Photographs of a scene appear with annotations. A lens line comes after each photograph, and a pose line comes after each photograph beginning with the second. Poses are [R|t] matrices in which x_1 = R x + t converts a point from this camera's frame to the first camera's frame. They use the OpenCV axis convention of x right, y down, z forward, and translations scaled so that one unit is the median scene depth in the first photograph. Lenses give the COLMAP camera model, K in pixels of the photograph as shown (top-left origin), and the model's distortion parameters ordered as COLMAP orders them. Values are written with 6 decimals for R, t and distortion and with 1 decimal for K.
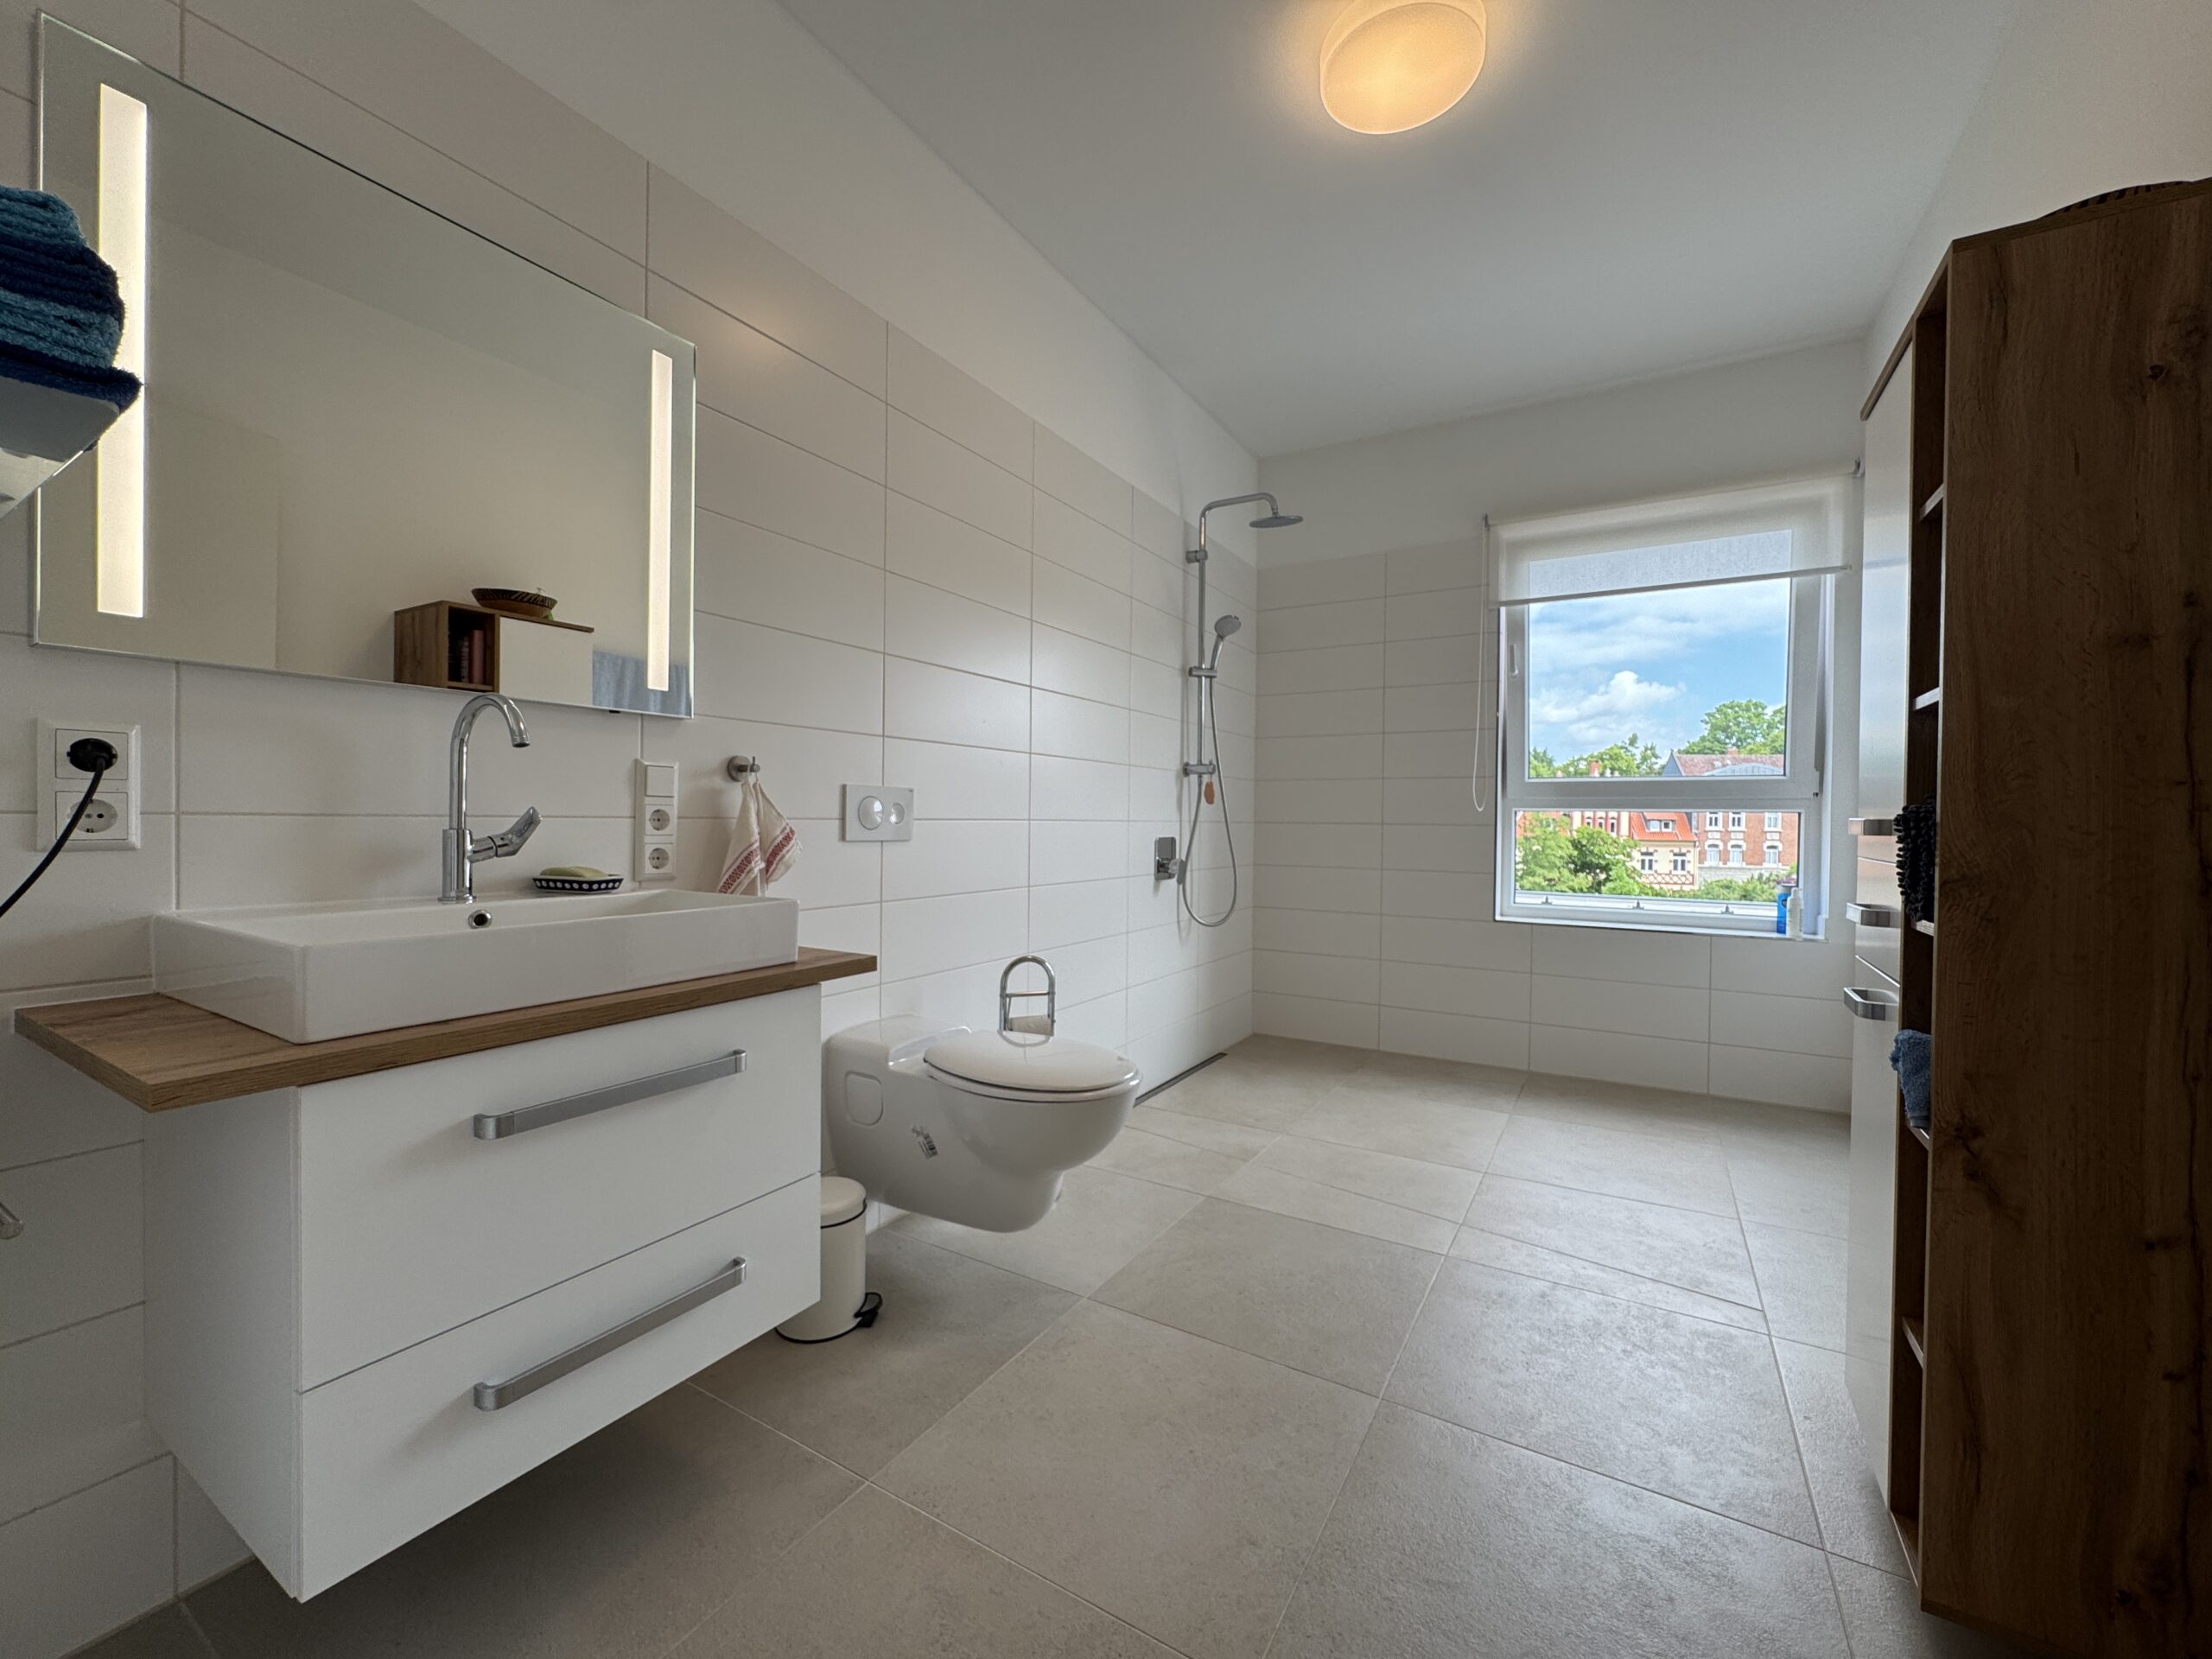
lens RADIAL K [[877.9, 0, 1098.7], [0, 877.9, 837.0], [0, 0, 1]] dist [-0.002206, 0.000058]
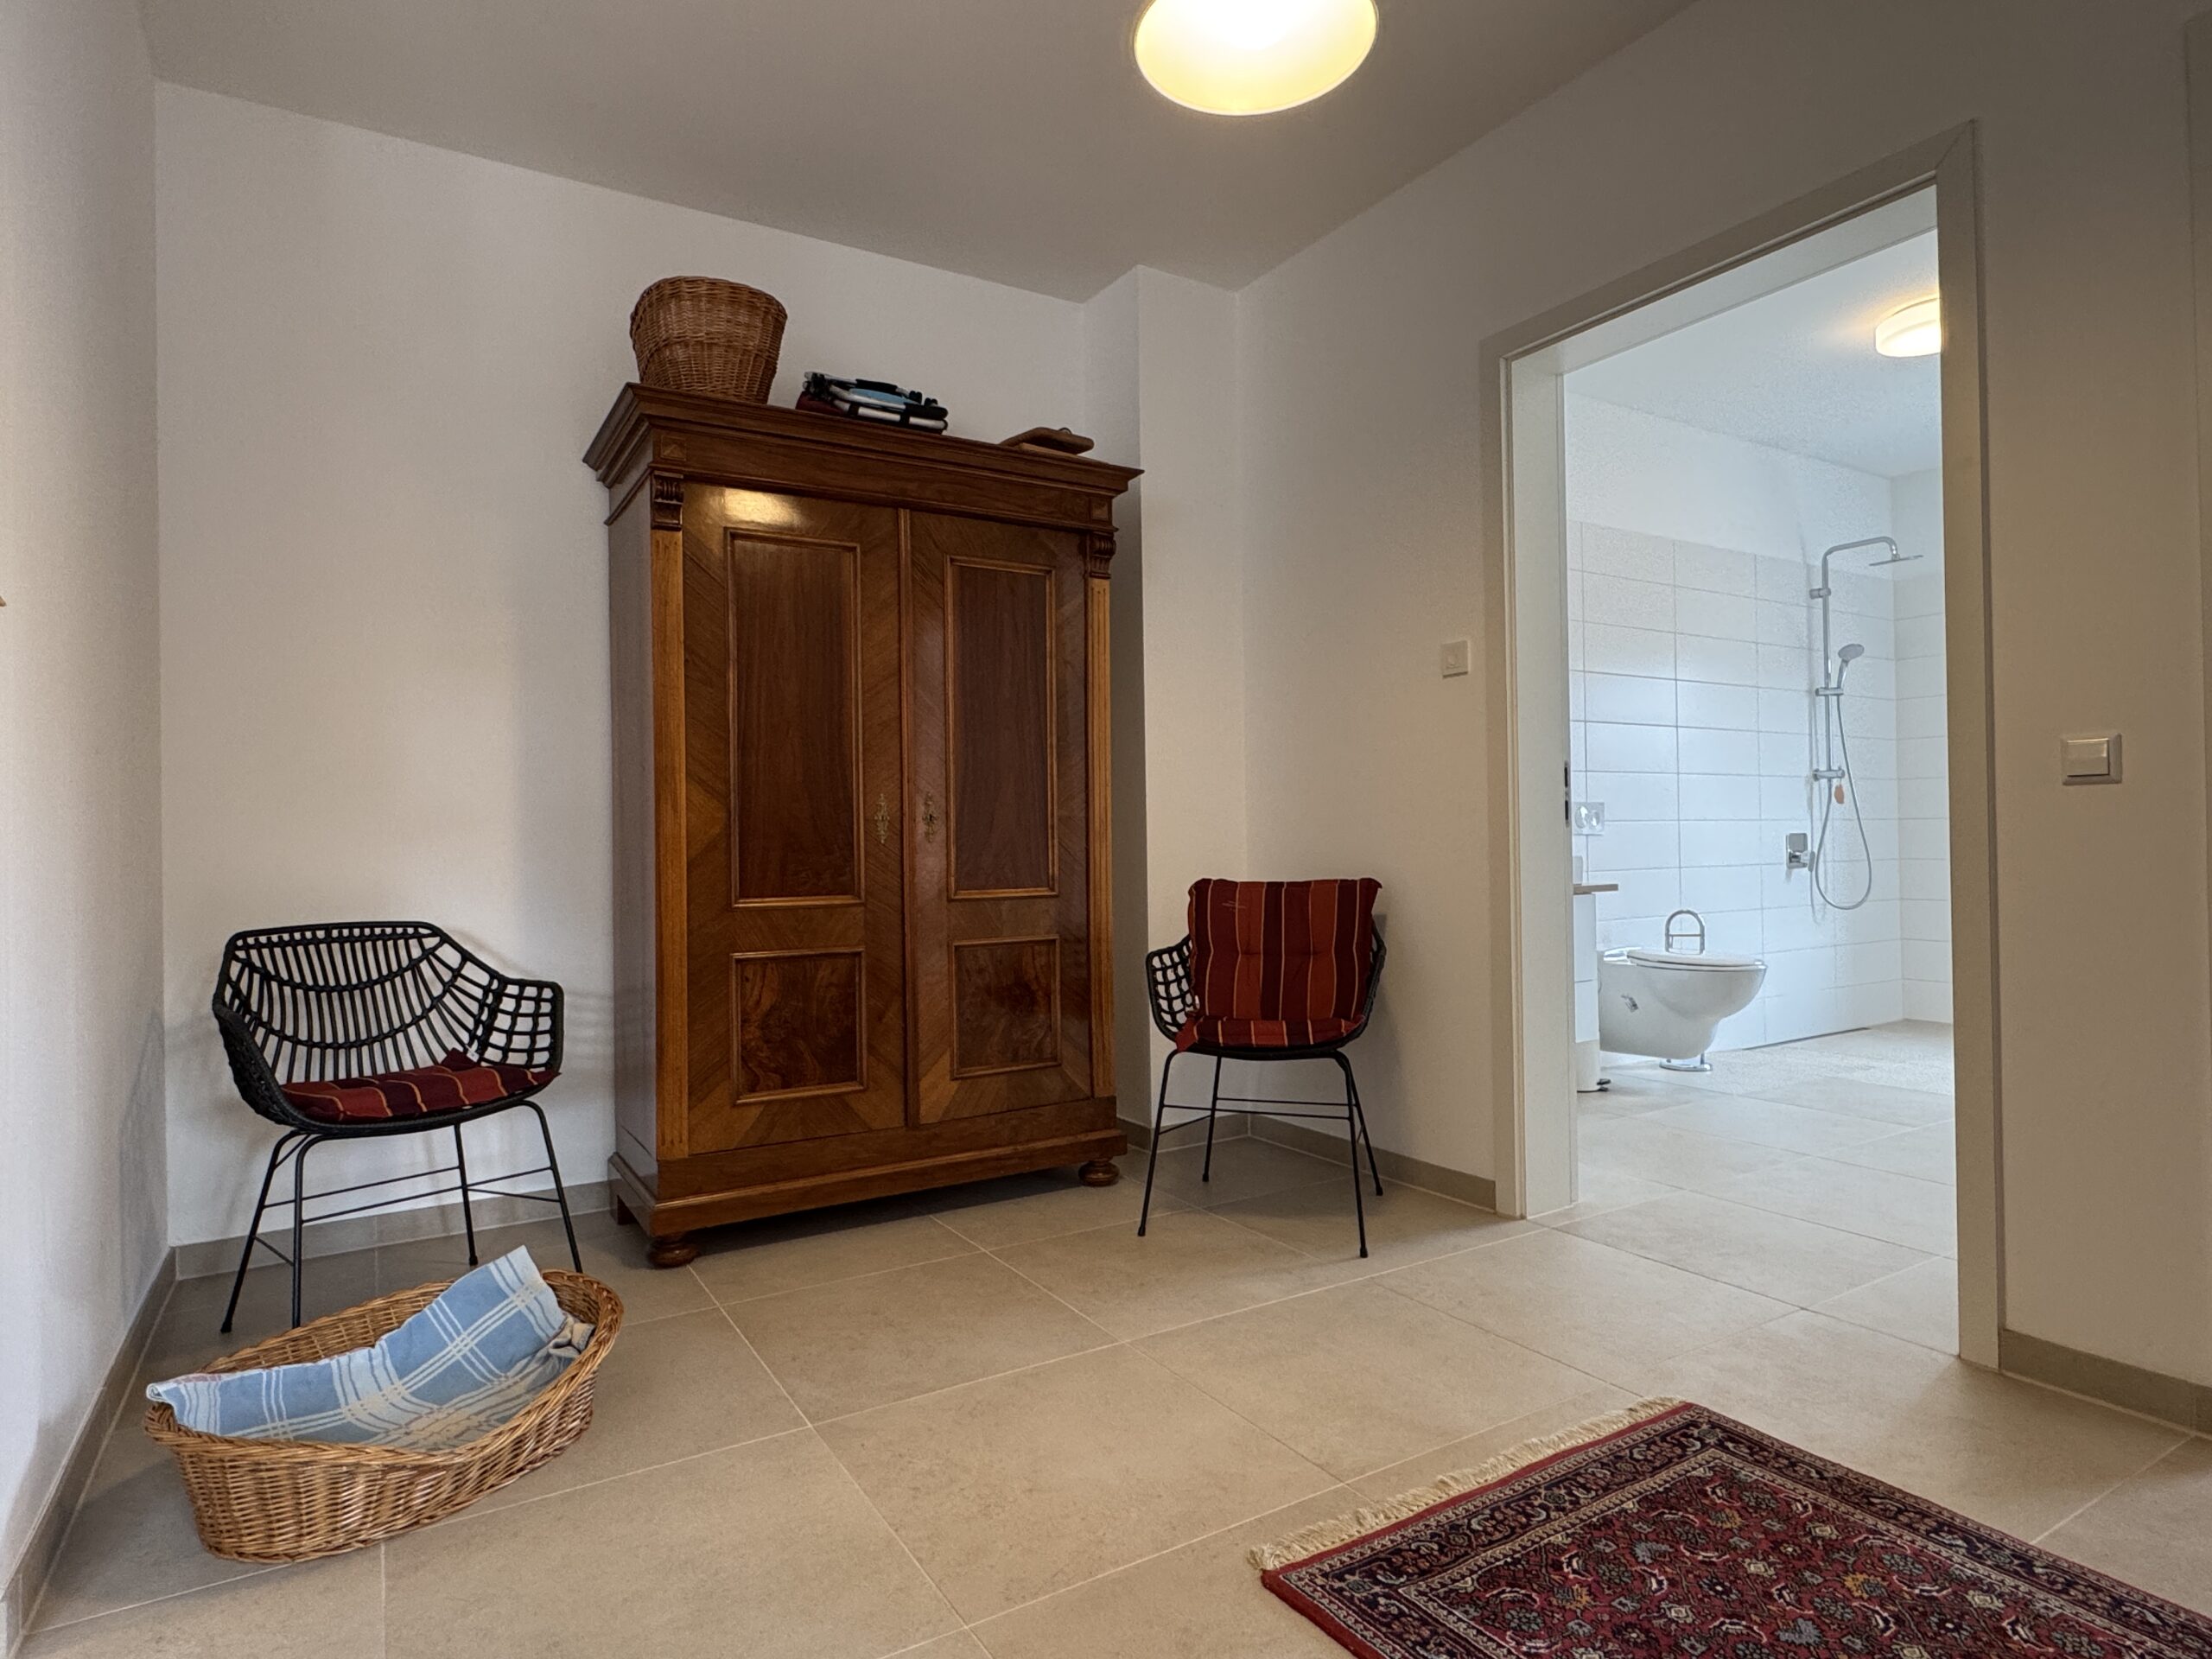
lens RADIAL K [[1228.0, 0, 1095.7], [0, 1228.0, 823.5], [0, 0, 1]] dist [0.000574, -0.000635]
pose [[0.888525, -0.028024, -0.457971, -0.005647], [0.013820, 0.999315, -0.034336, 0.030812], [0.458620, 0.024179, 0.888304, -0.906922]]
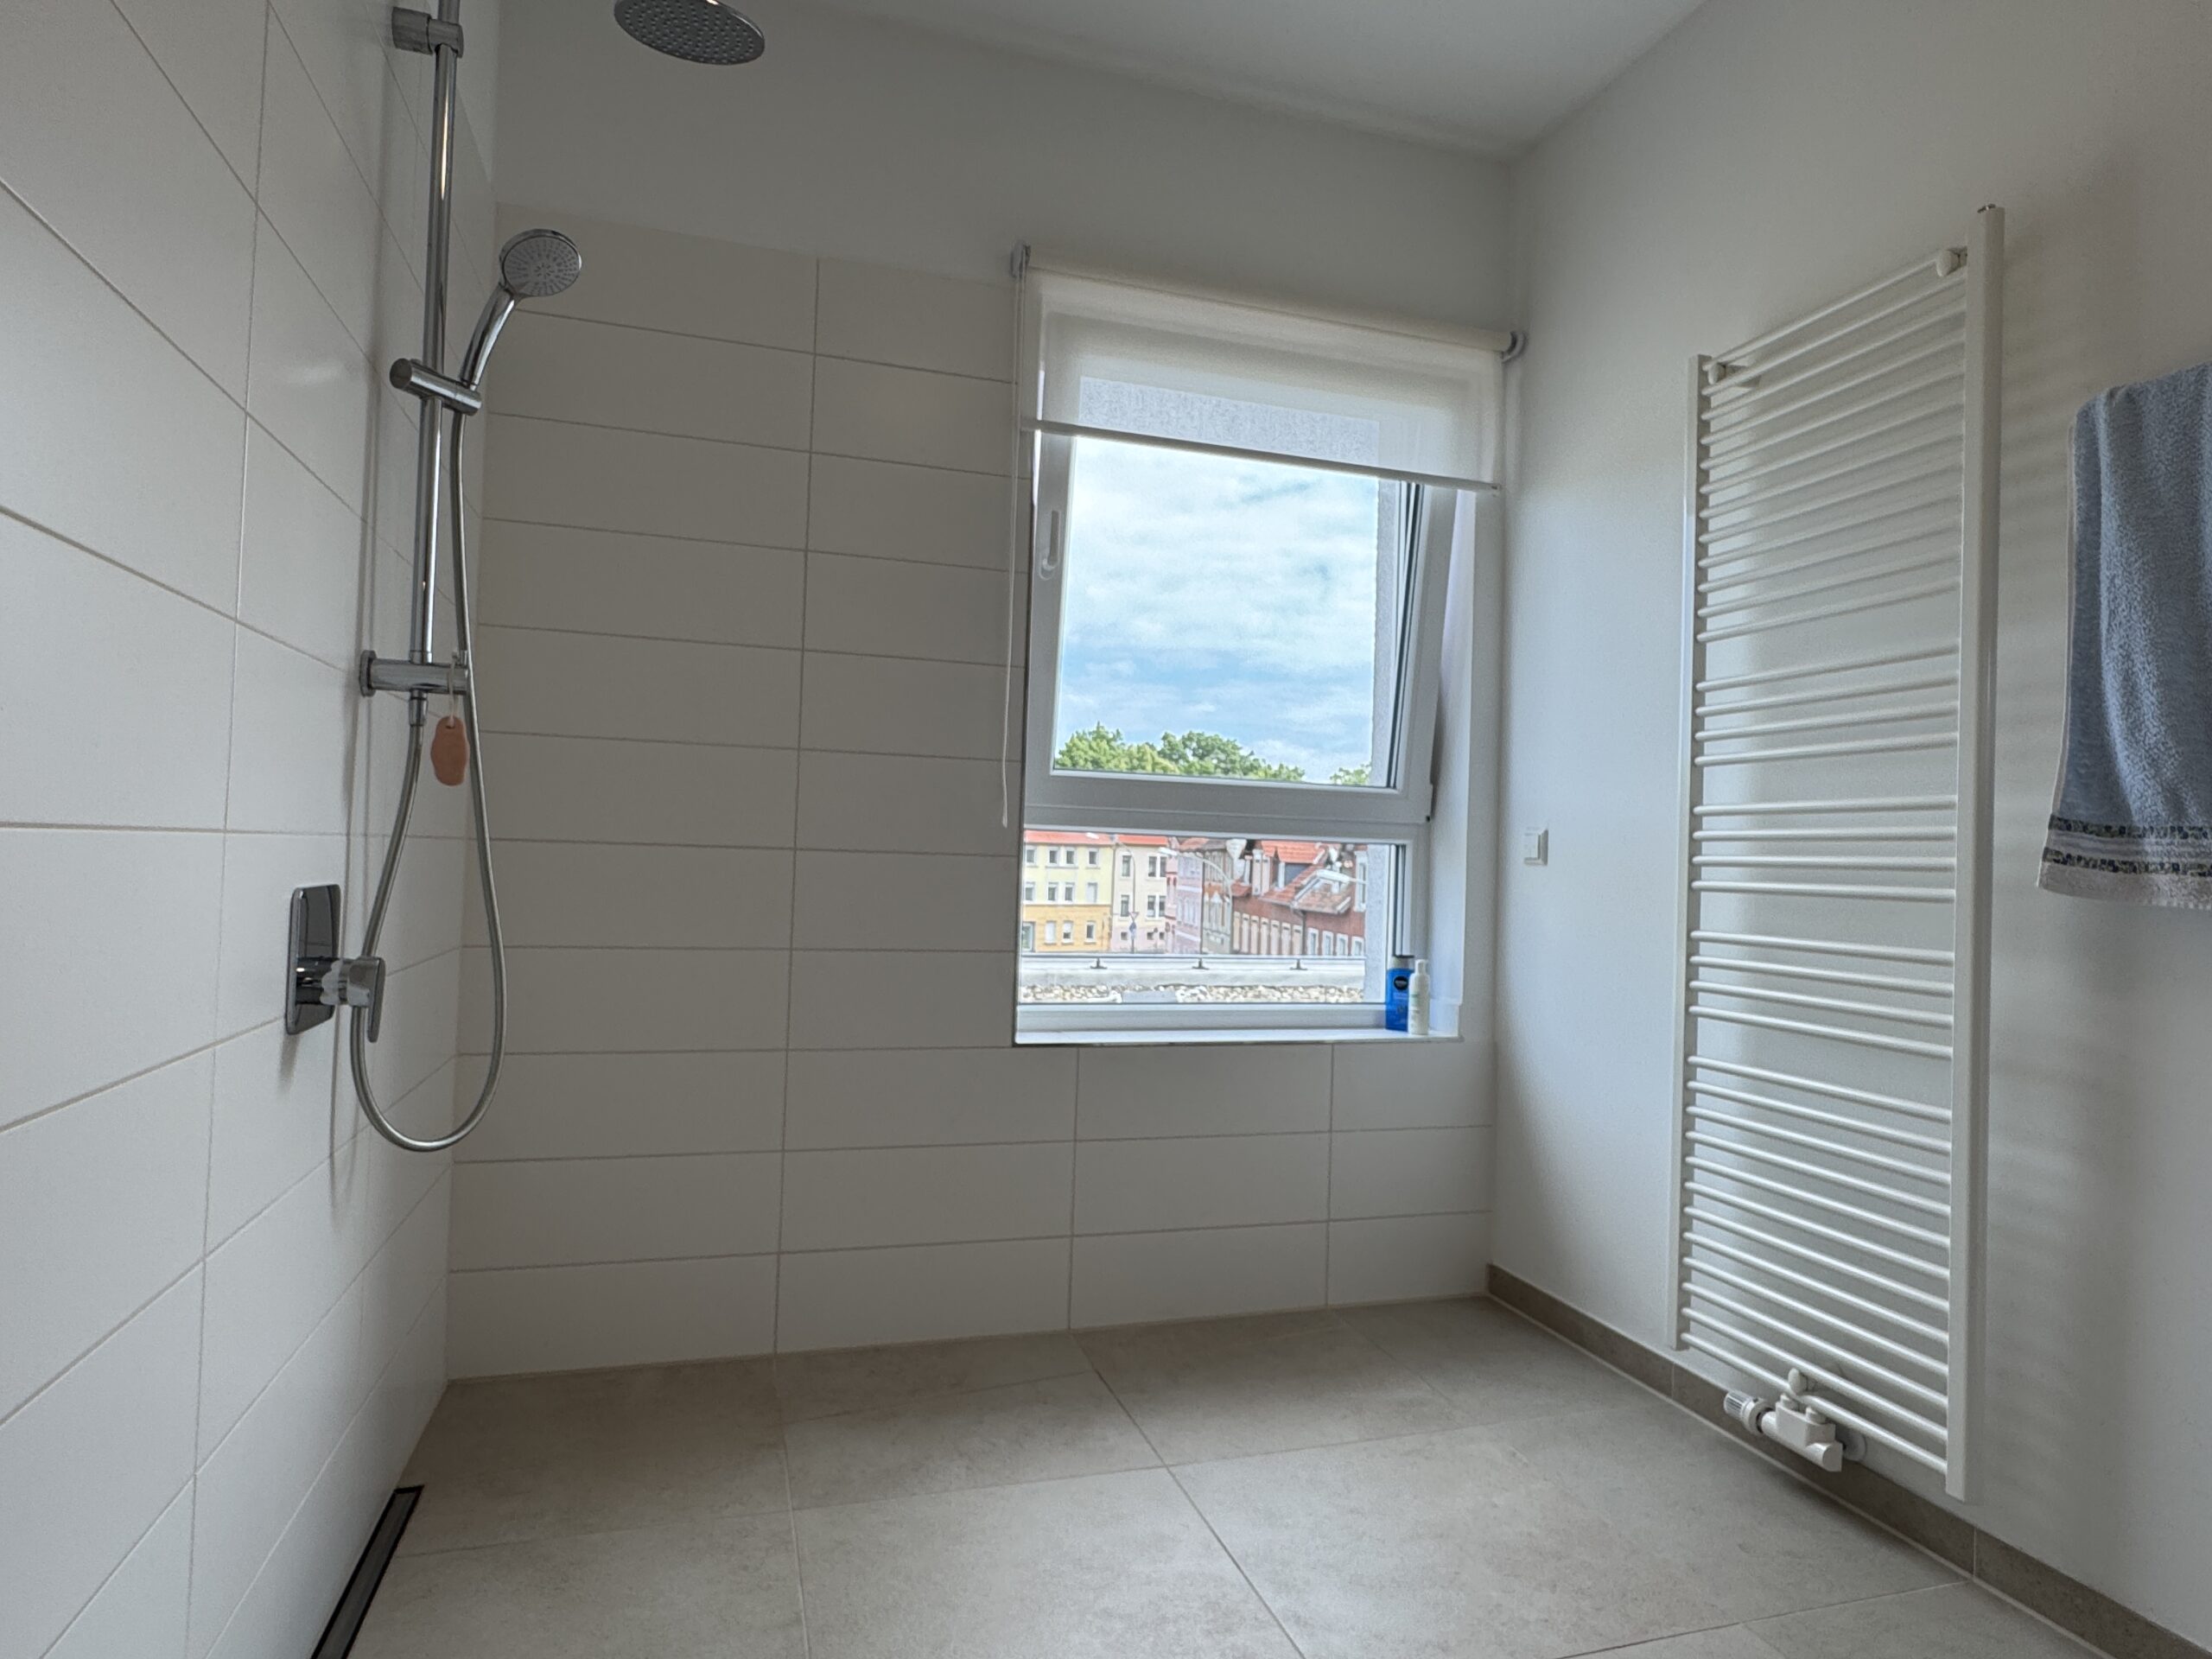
lens RADIAL K [[1295.0, 0, 1116.3], [0, 1295.0, 837.9], [0, 0, 1]] dist [-0.002259, -0.000951]
pose [[0.659838, 0.023010, 0.751056, -0.075477], [-0.012444, 0.999729, -0.019696, -0.010642], [-0.751305, 0.003650, 0.659945, 0.489832]]
